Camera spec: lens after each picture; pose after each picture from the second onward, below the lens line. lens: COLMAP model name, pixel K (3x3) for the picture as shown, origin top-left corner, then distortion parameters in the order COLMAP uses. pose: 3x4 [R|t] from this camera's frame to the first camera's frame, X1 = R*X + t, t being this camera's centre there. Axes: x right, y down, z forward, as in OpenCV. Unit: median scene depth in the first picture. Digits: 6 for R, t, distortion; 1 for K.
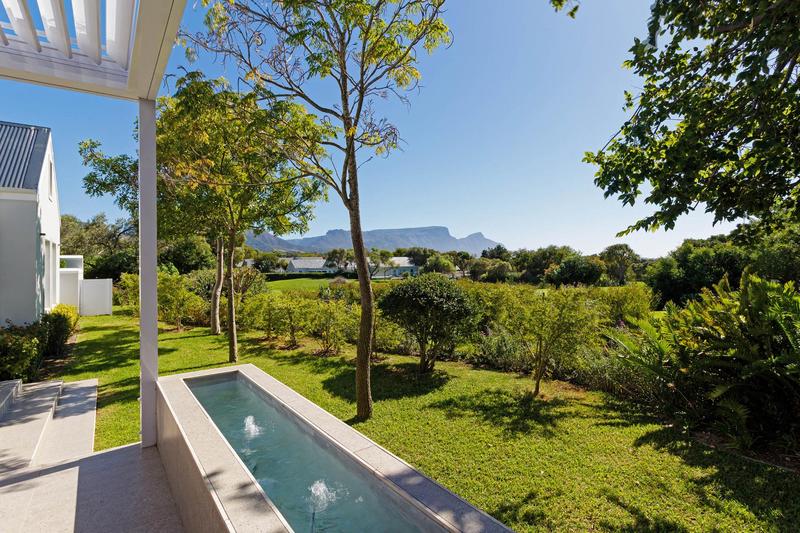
lens RADIAL K [[402.0, 0, 400.3], [0, 402.0, 267.2], [0, 0, 1]] dist [-0.003390, -0.000678]
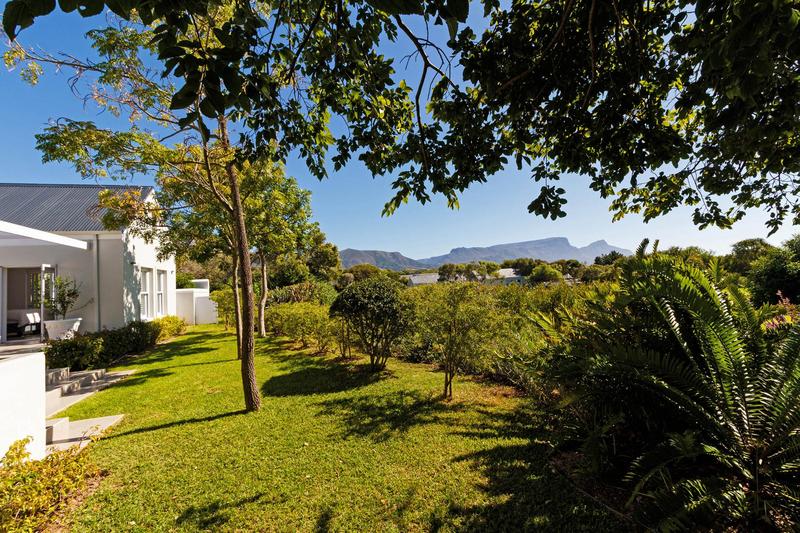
lens RADIAL K [[361.1, 0, 399.9], [0, 361.1, 264.4], [0, 0, 1]] dist [0.002907, 0.000290]
pose [[0.951744, -0.060288, -0.300914, 0.554816], [0.046292, 0.997498, -0.053432, 0.048116], [0.303382, 0.036924, 0.952153, 0.160512]]
